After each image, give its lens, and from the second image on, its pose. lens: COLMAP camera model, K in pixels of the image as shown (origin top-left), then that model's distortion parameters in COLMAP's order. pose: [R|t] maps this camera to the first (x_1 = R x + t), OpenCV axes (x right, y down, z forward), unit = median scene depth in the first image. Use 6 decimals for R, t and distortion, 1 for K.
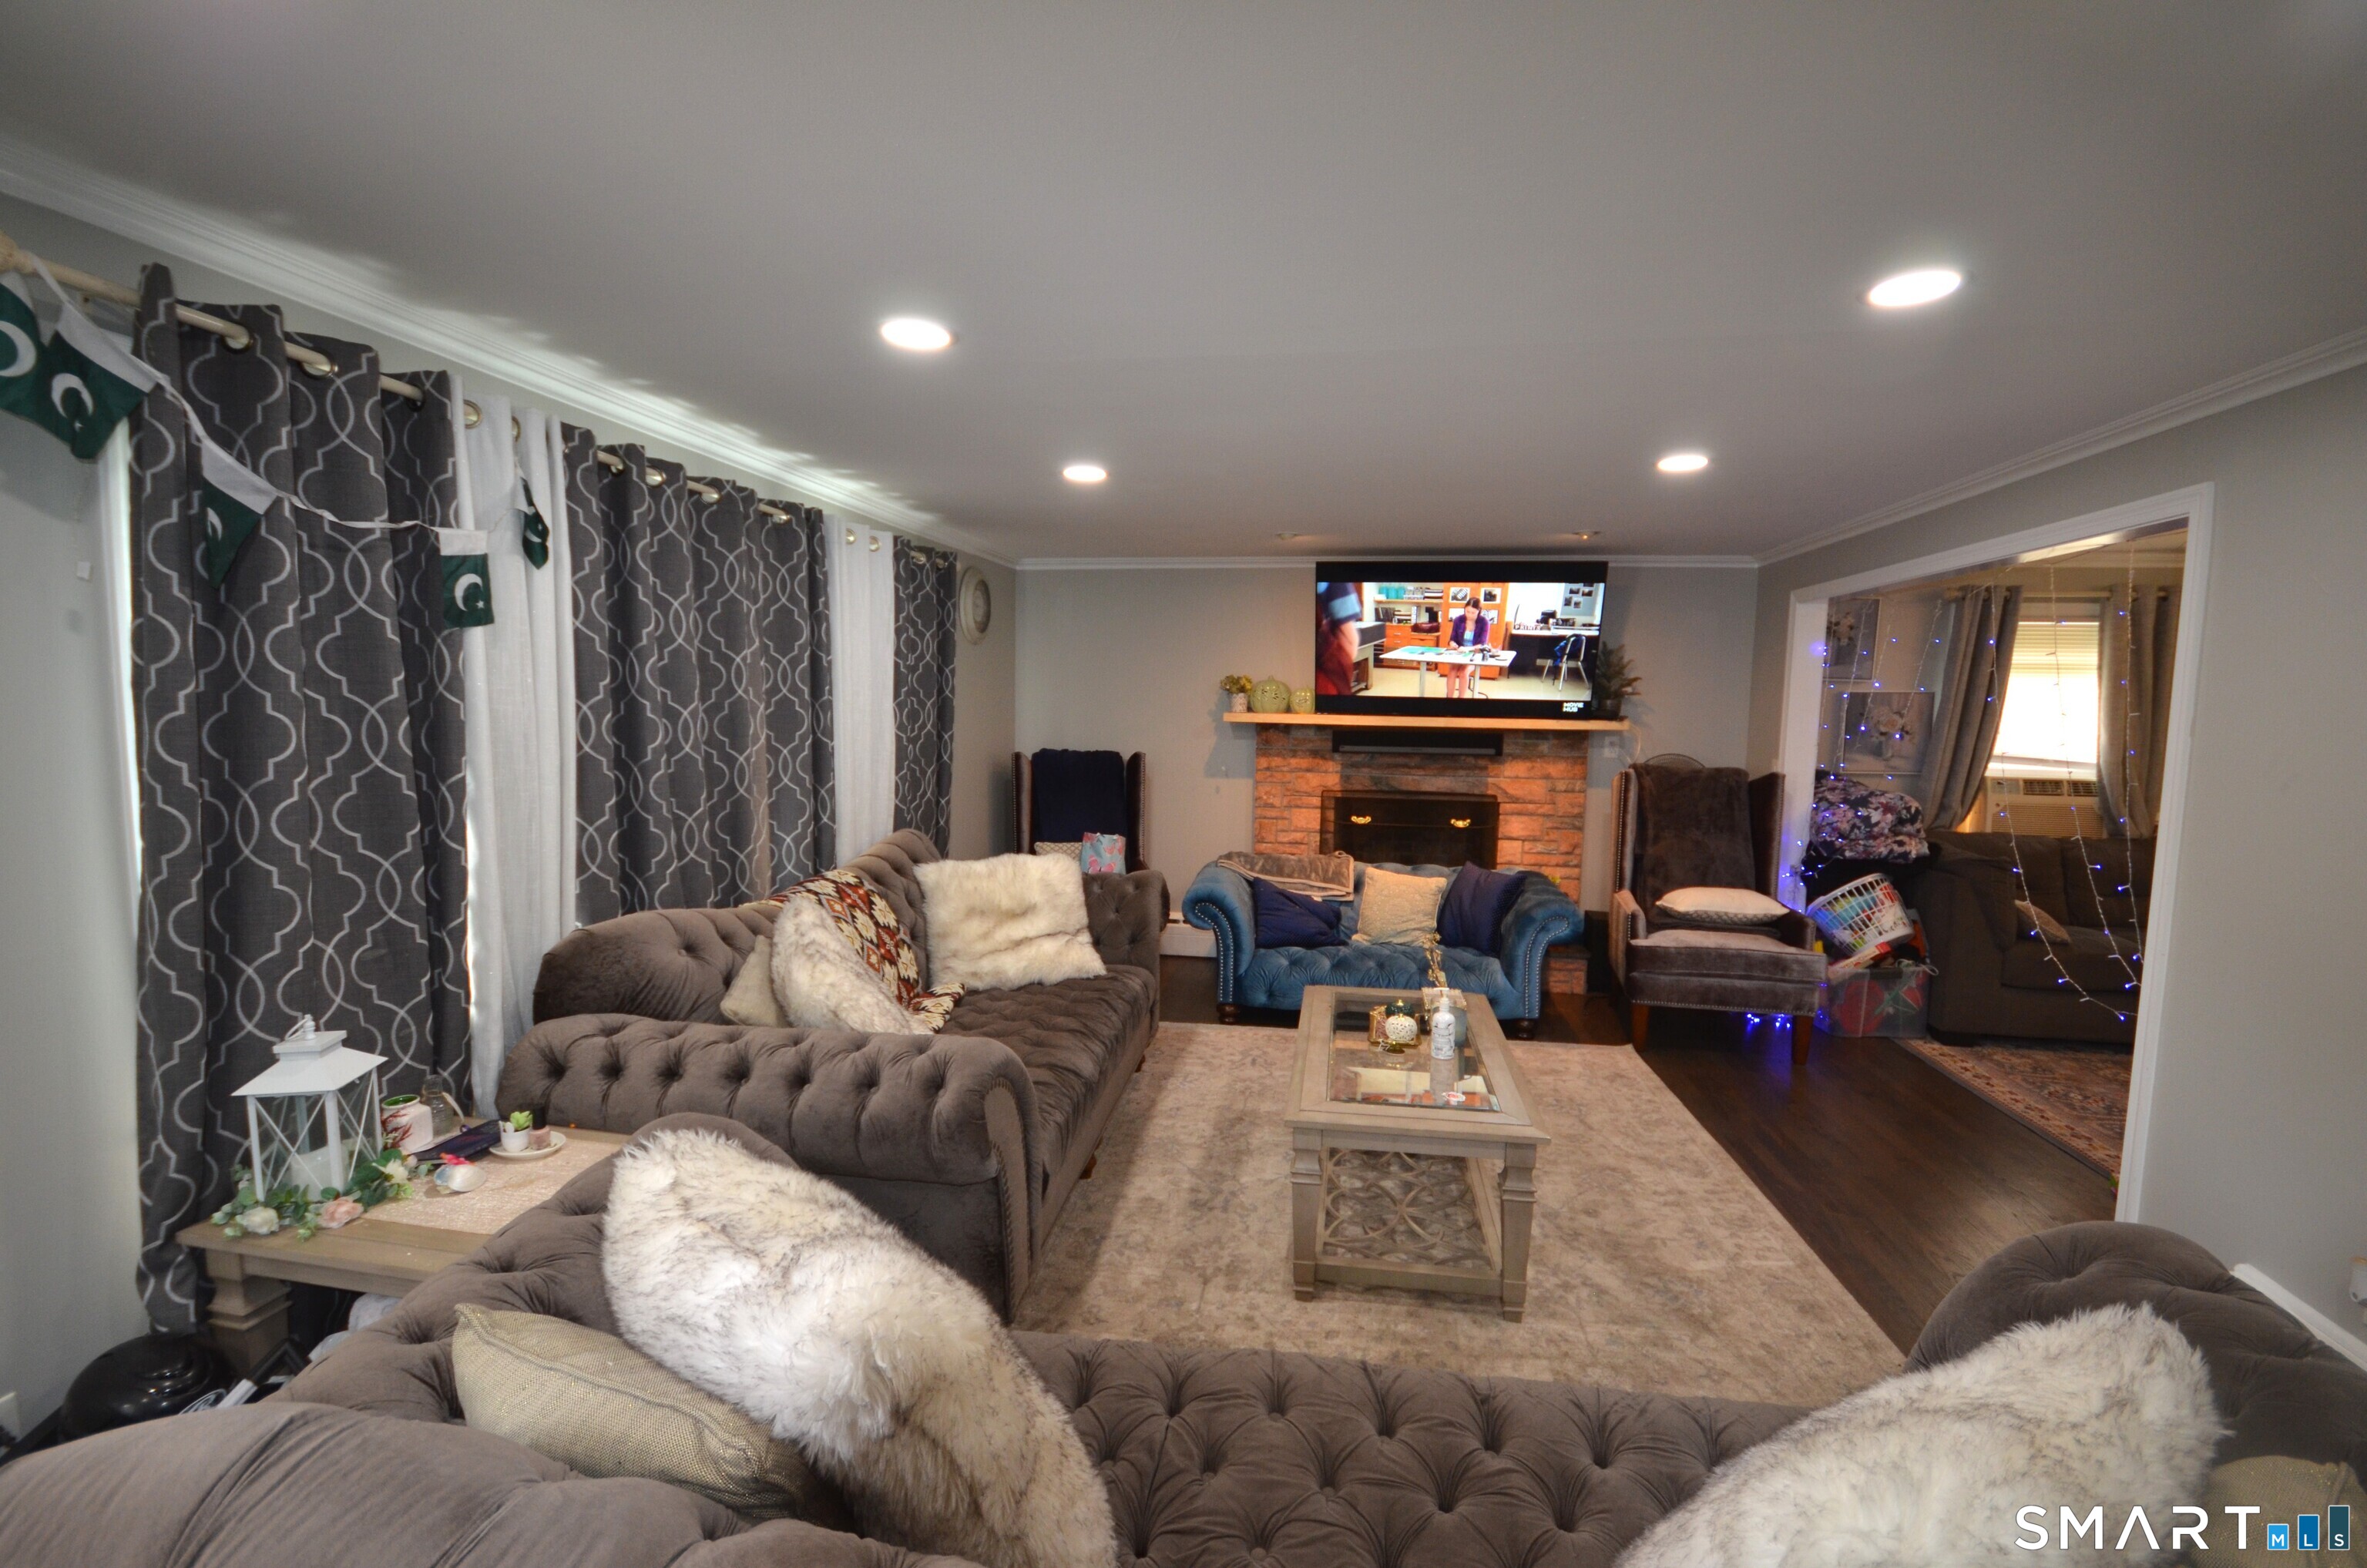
lens RADIAL K [[1024.3, 0, 1197.8], [0, 1024.3, 797.5], [0, 0, 1]] dist [0.012028, -0.015475]
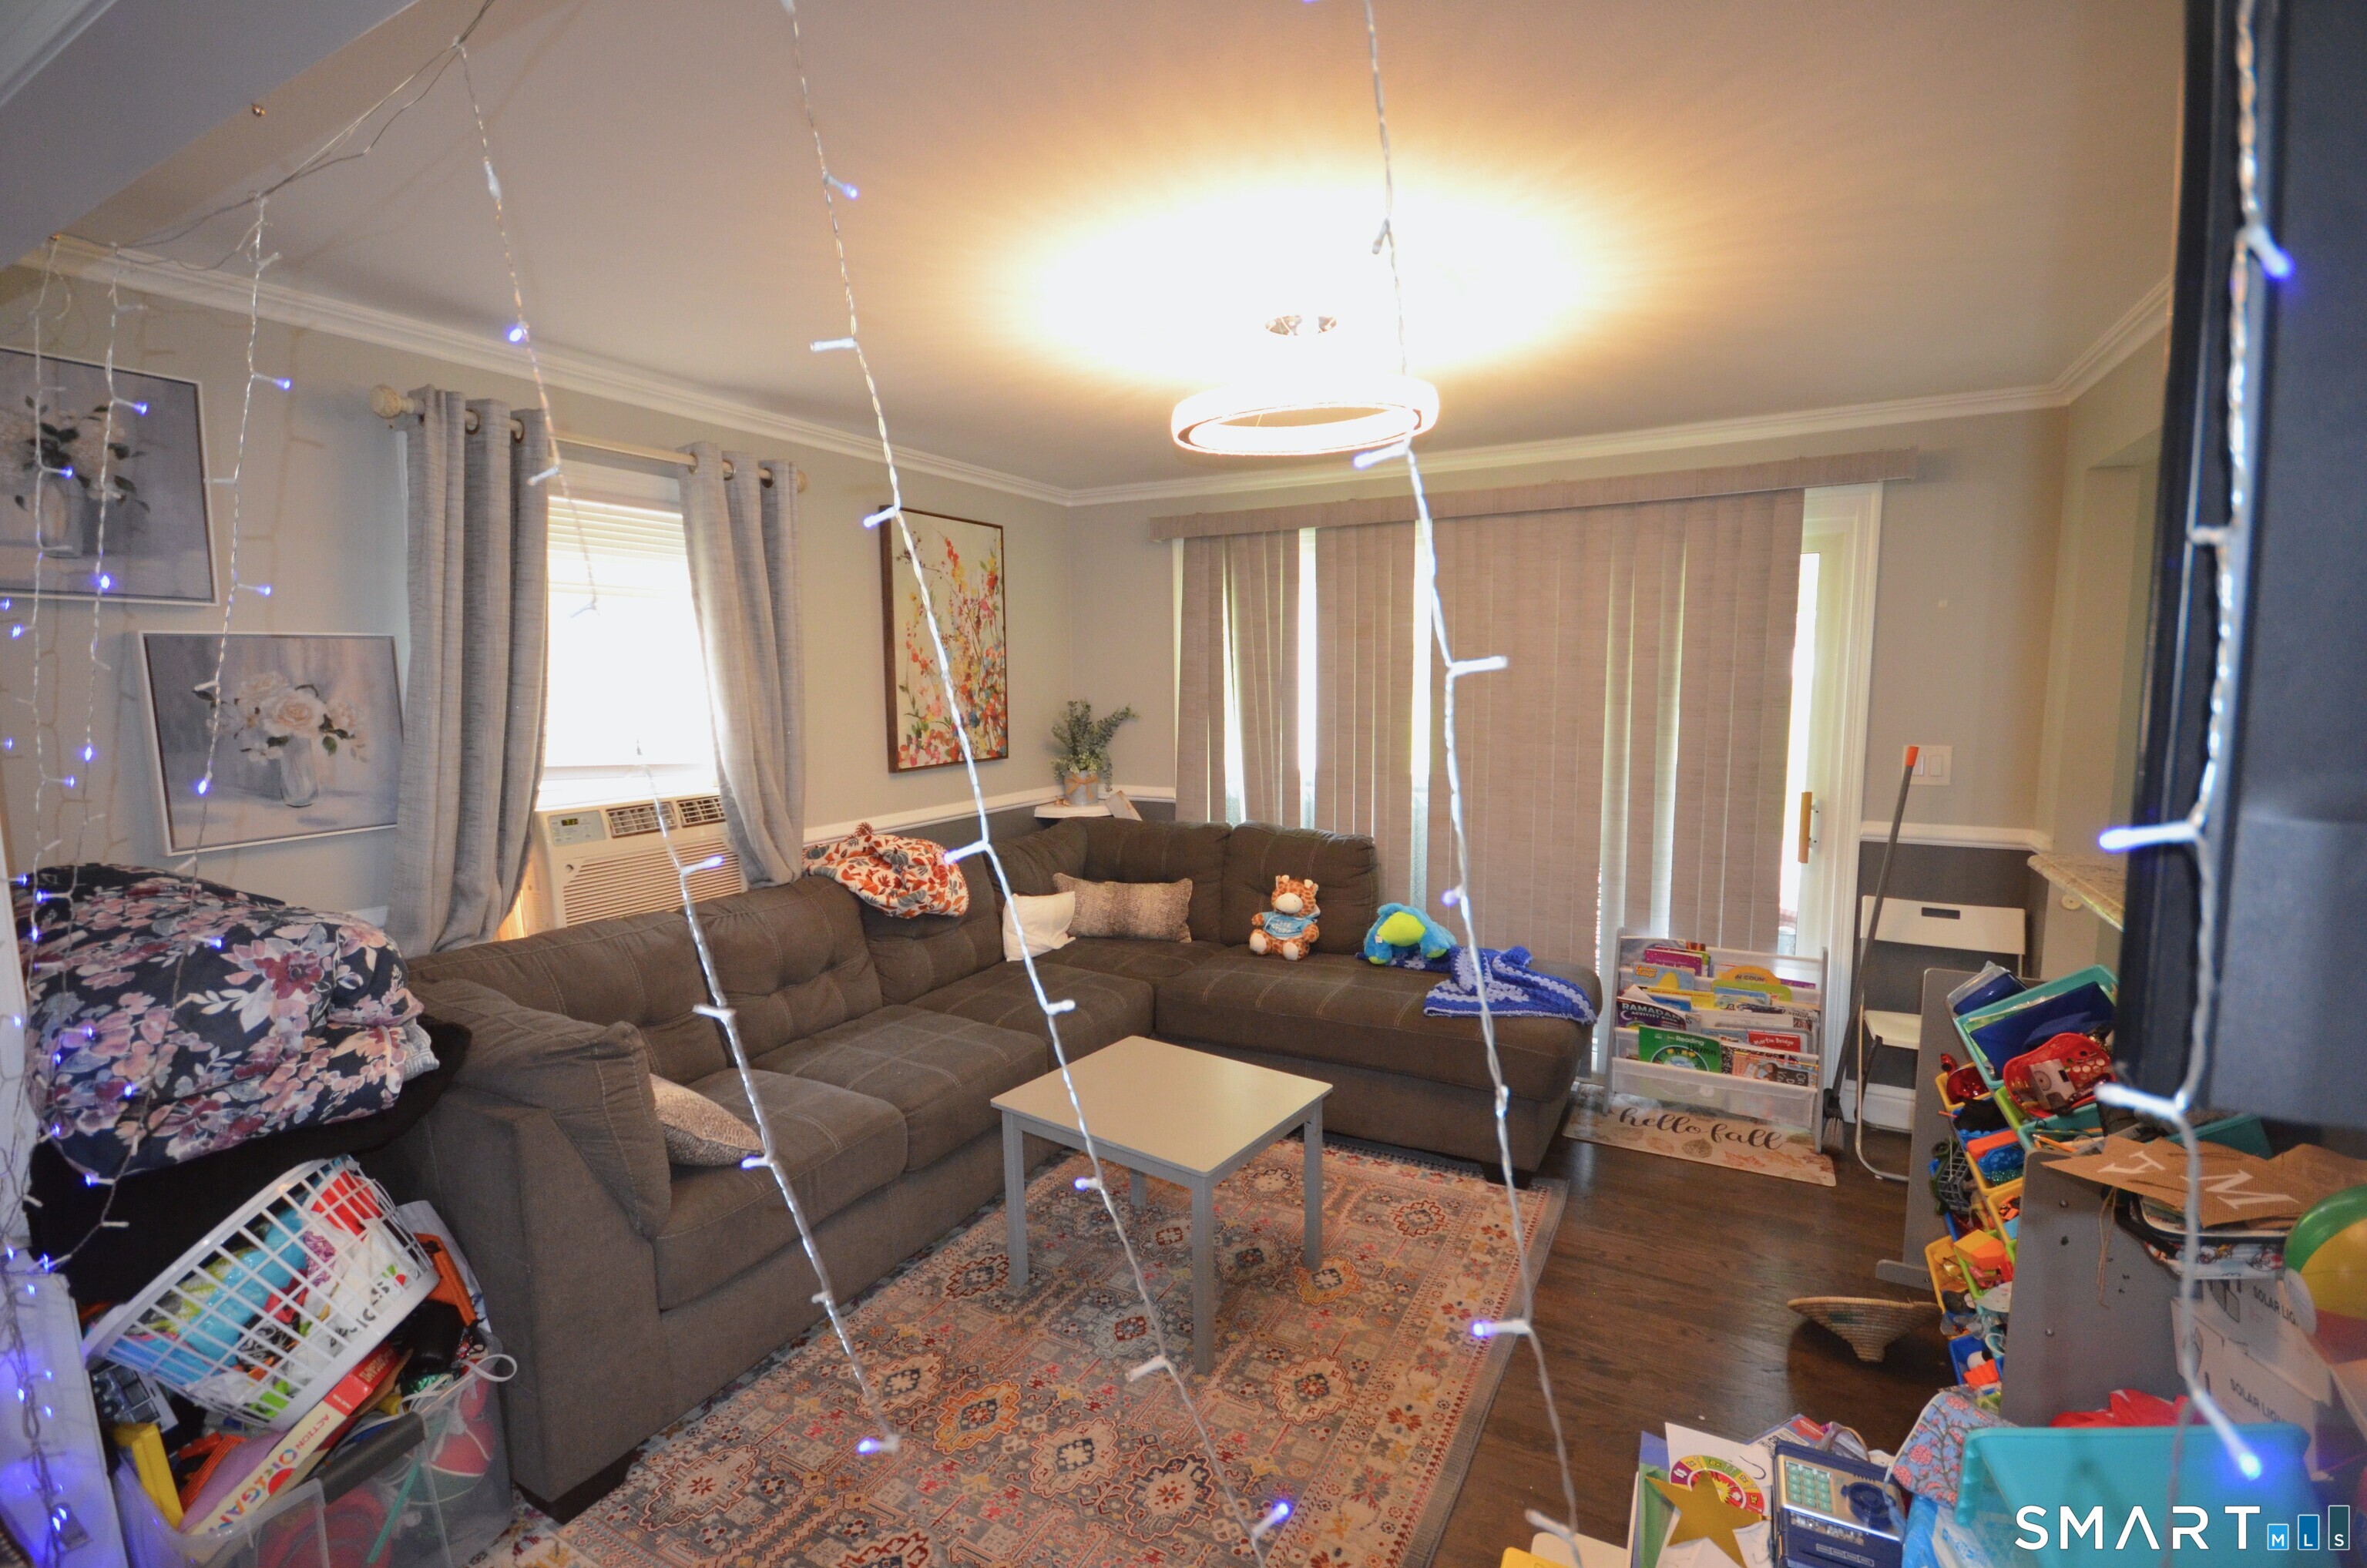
lens RADIAL K [[1024.3, 0, 1197.8], [0, 1024.3, 797.5], [0, 0, 1]] dist [0.012028, -0.015475]
pose [[0.323175, -0.133681, 0.936850, 0.433645], [0.100222, 0.989240, 0.106584, -0.049858], [-0.941017, 0.059448, 0.333095, 0.568087]]
